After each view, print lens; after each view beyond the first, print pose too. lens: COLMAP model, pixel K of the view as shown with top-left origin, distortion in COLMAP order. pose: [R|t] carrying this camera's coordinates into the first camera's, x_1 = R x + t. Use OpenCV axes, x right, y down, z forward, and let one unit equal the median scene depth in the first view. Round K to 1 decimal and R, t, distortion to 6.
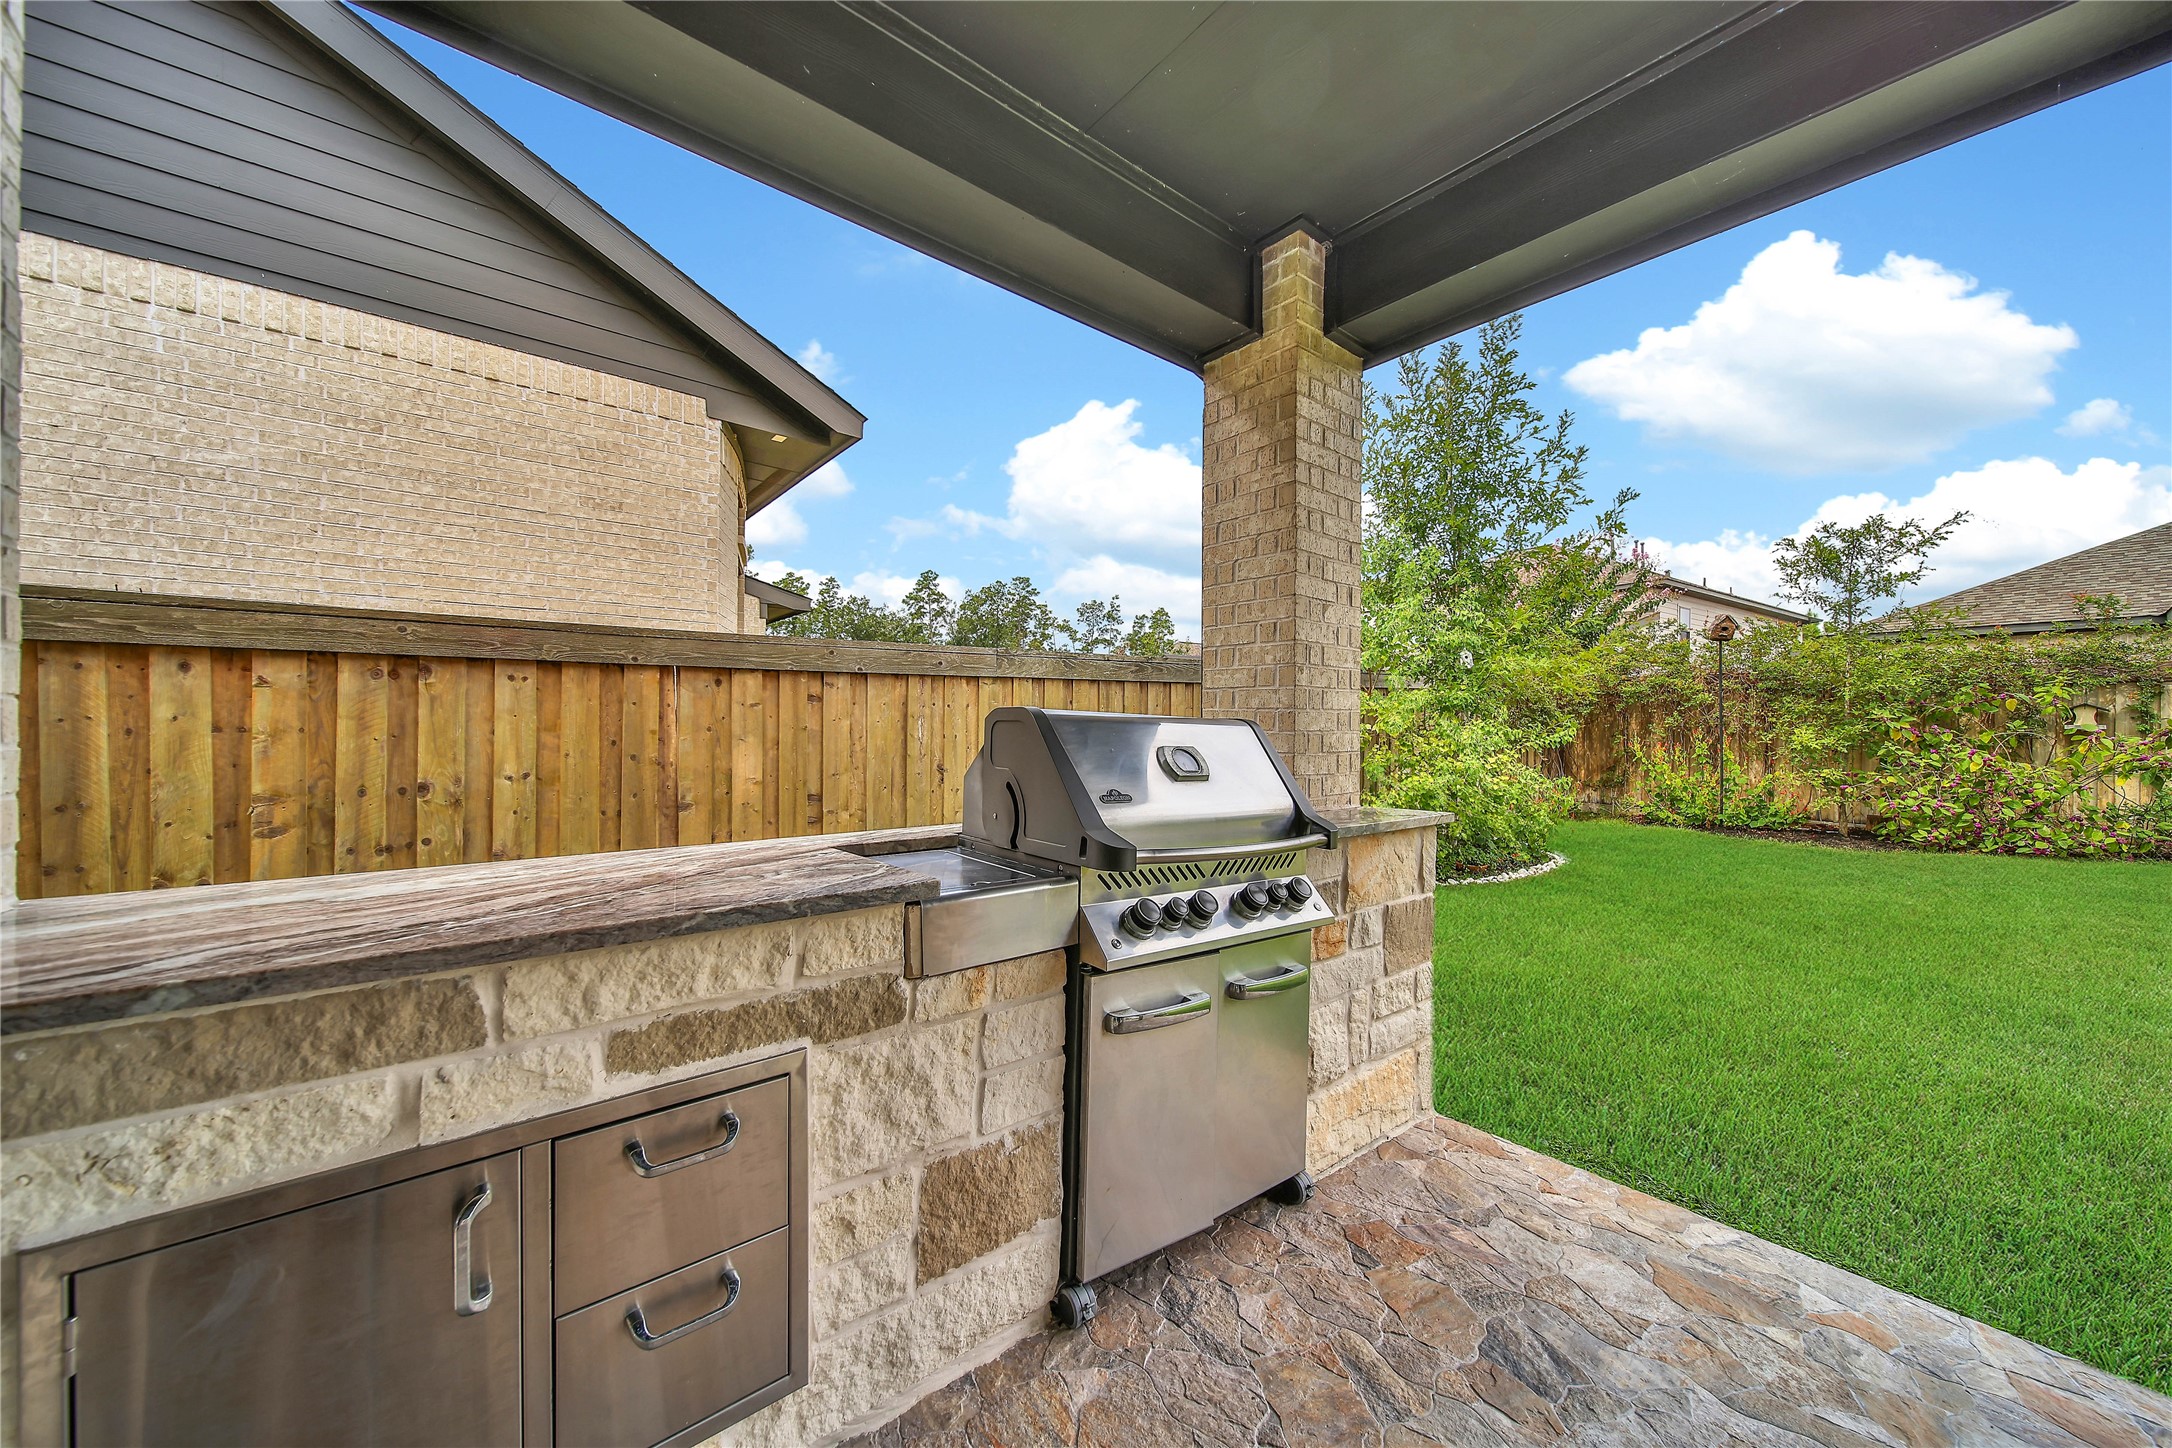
lens RADIAL K [[779.5, 0, 1086.0], [0, 779.5, 734.9], [0, 0, 1]] dist [-0.001132, -0.001149]
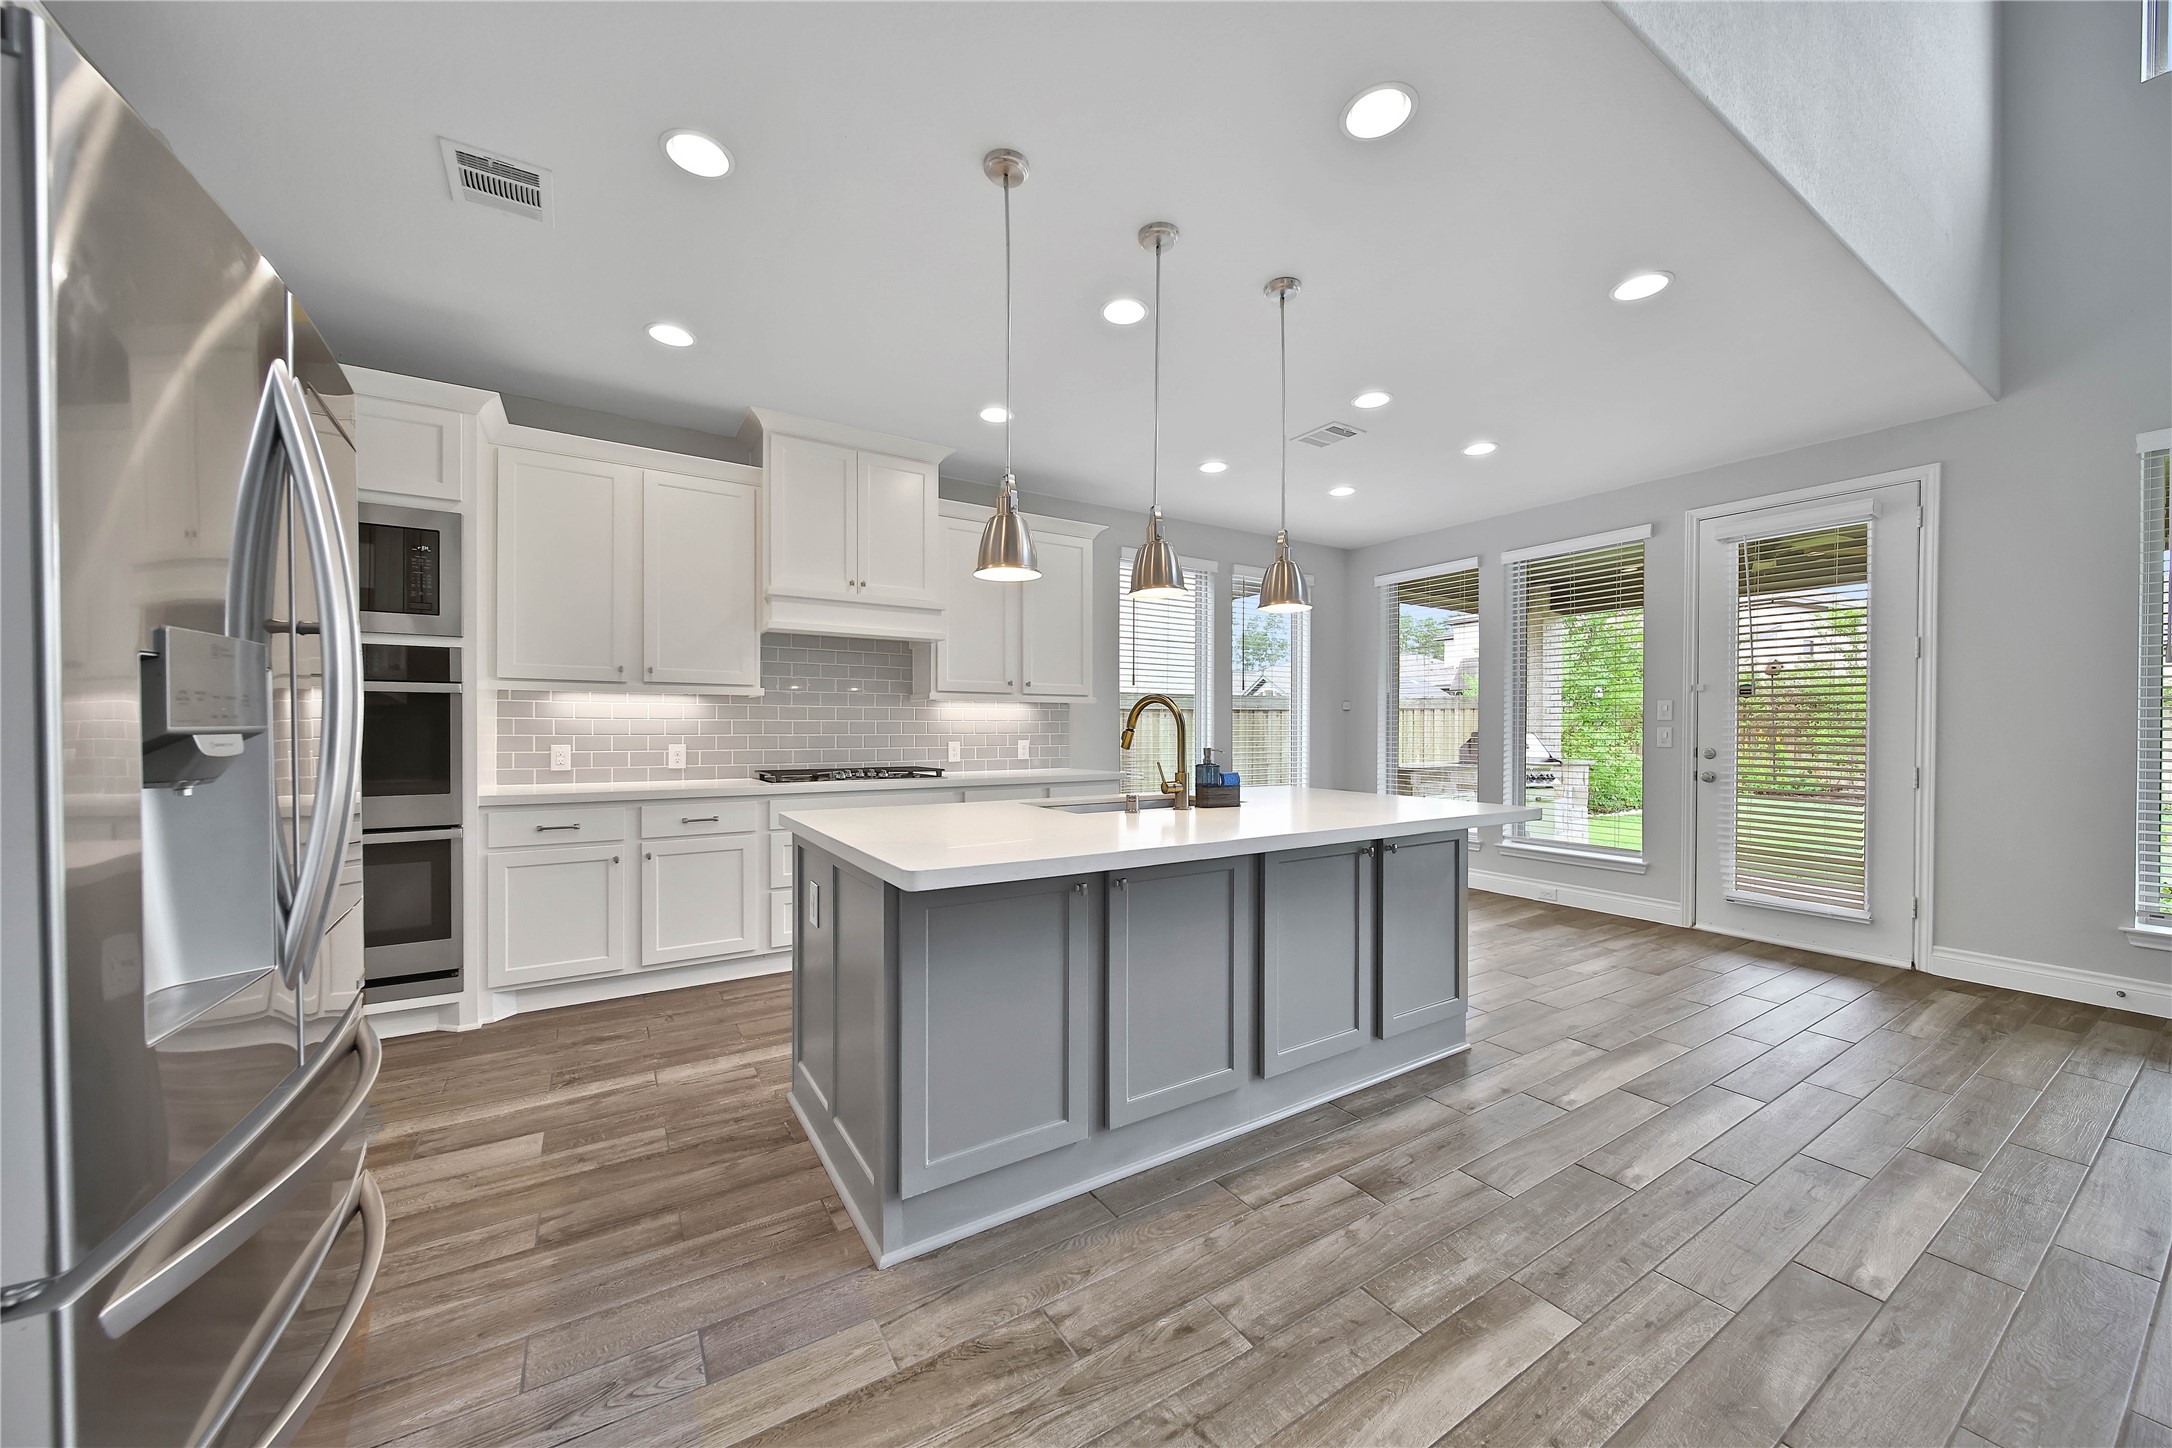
lens RADIAL K [[779.5, 0, 1073.1], [0, 779.5, 731.3], [0, 0, 1]] dist [-0.001132, -0.001149]
pose [[0.990151, -0.002165, -0.139985, -0.433546], [0.002141, 0.999998, -0.000318, -0.009258], [0.139985, 0.000015, 0.990154, -0.891909]]
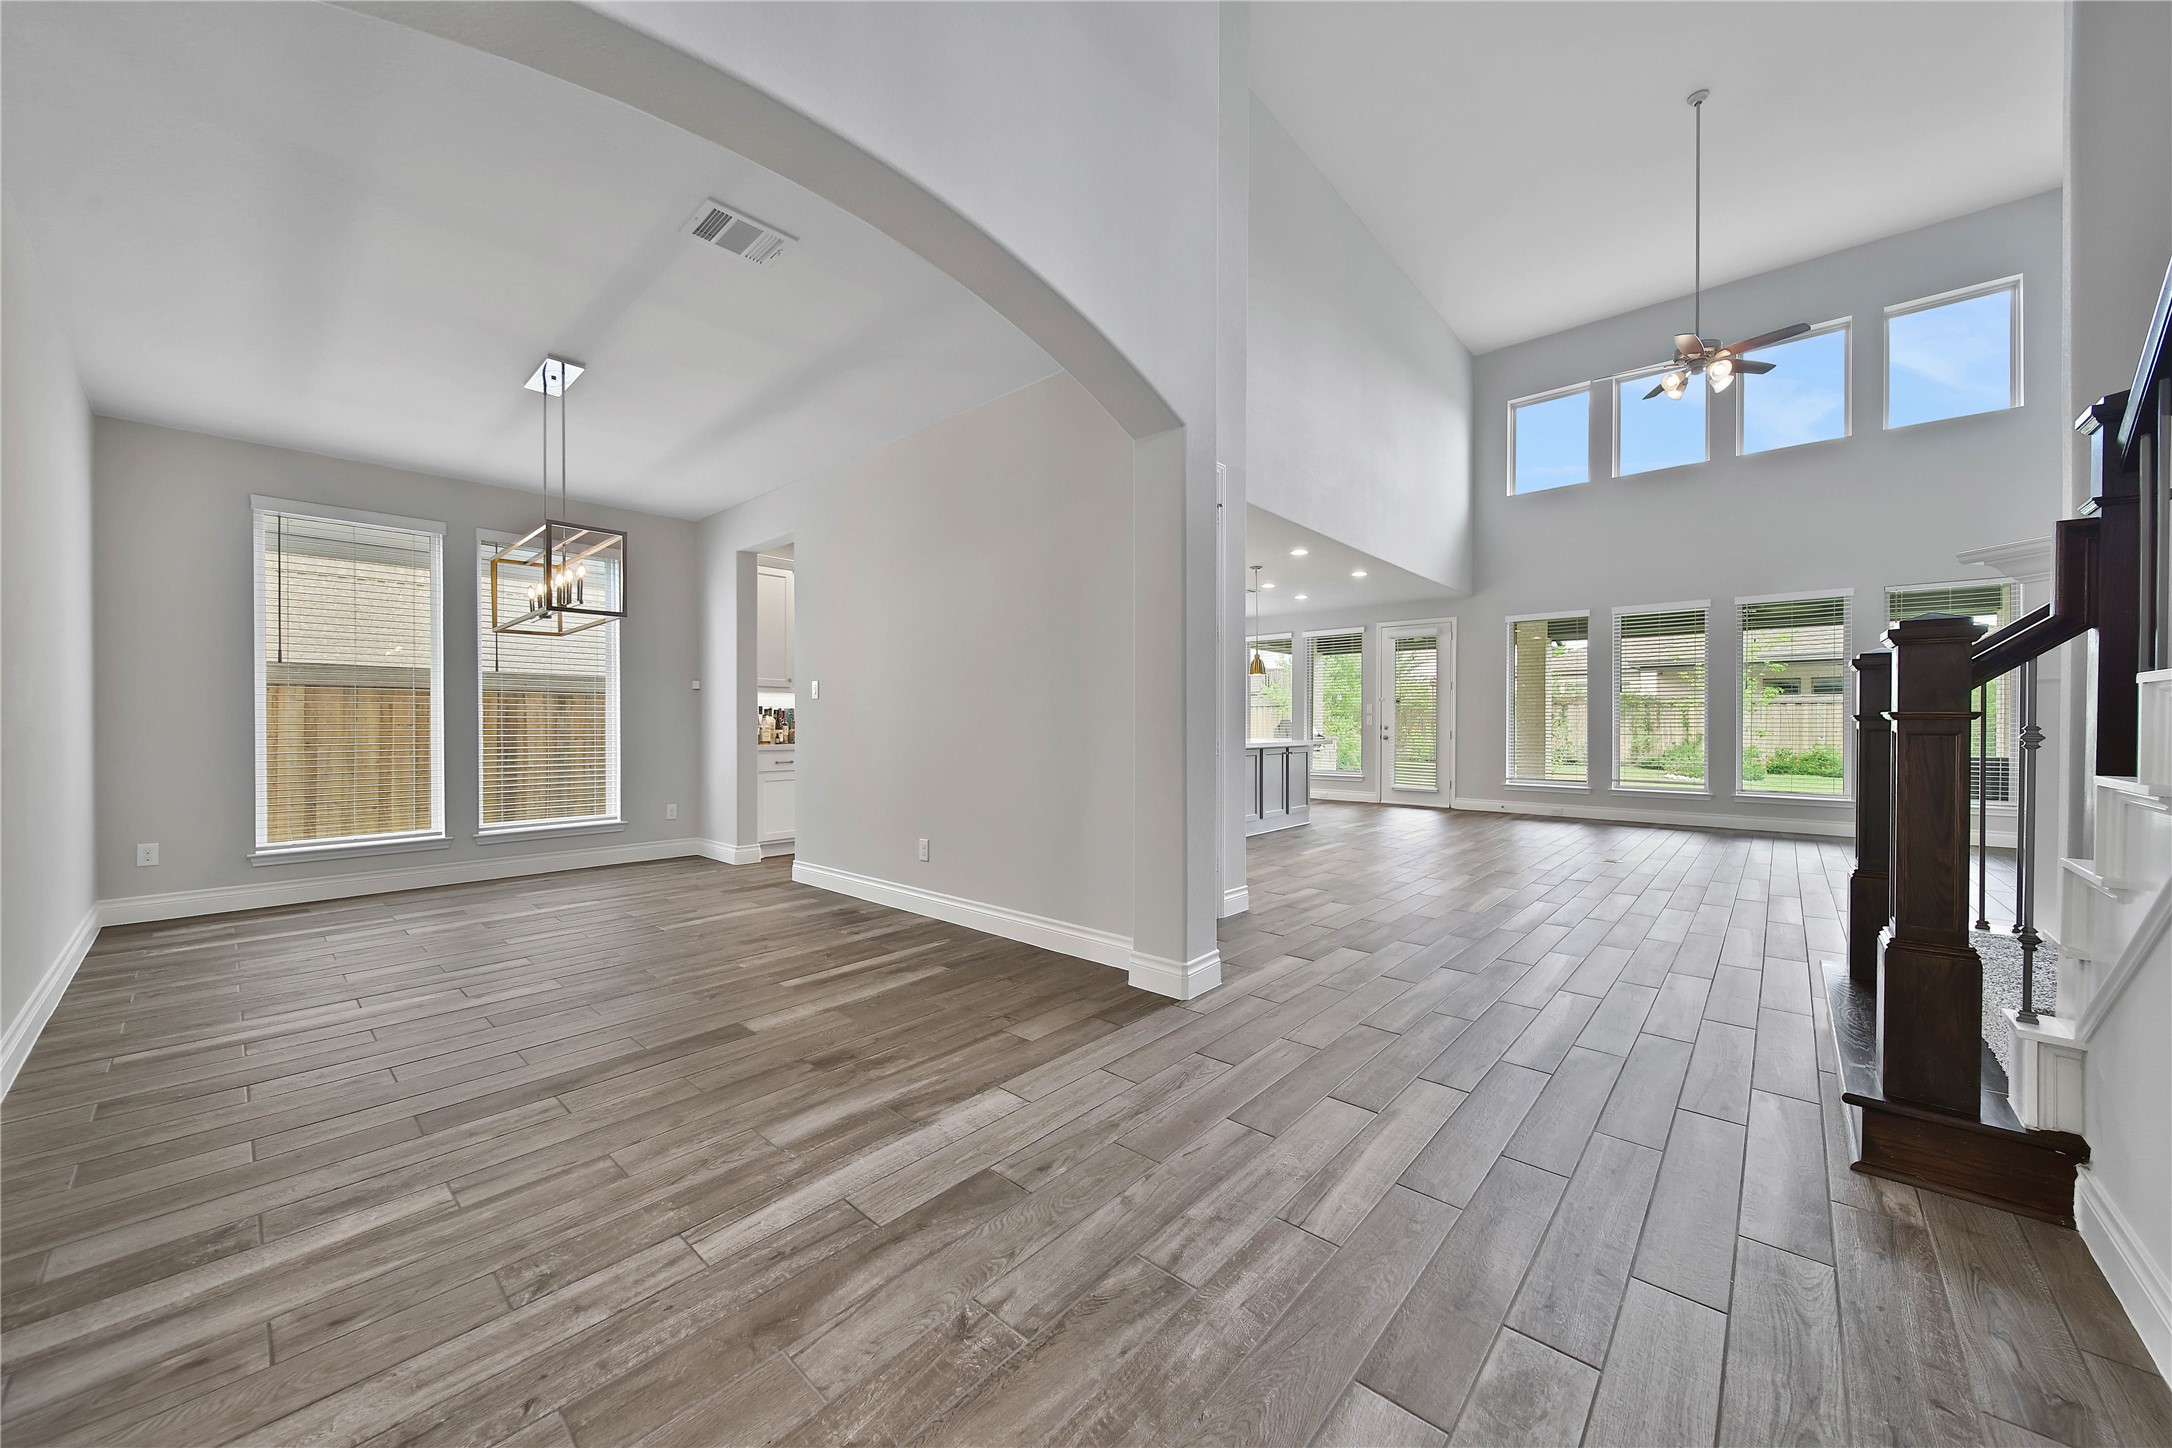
lens RADIAL K [[779.5, 0, 1071.3], [0, 779.5, 730.8], [0, 0, 1]] dist [-0.001132, -0.001149]
pose [[0.991530, -0.004593, 0.129797, -1.354900], [0.003859, 0.999975, 0.005904, 0.028532], [-0.129821, -0.005353, 0.991523, -2.658949]]
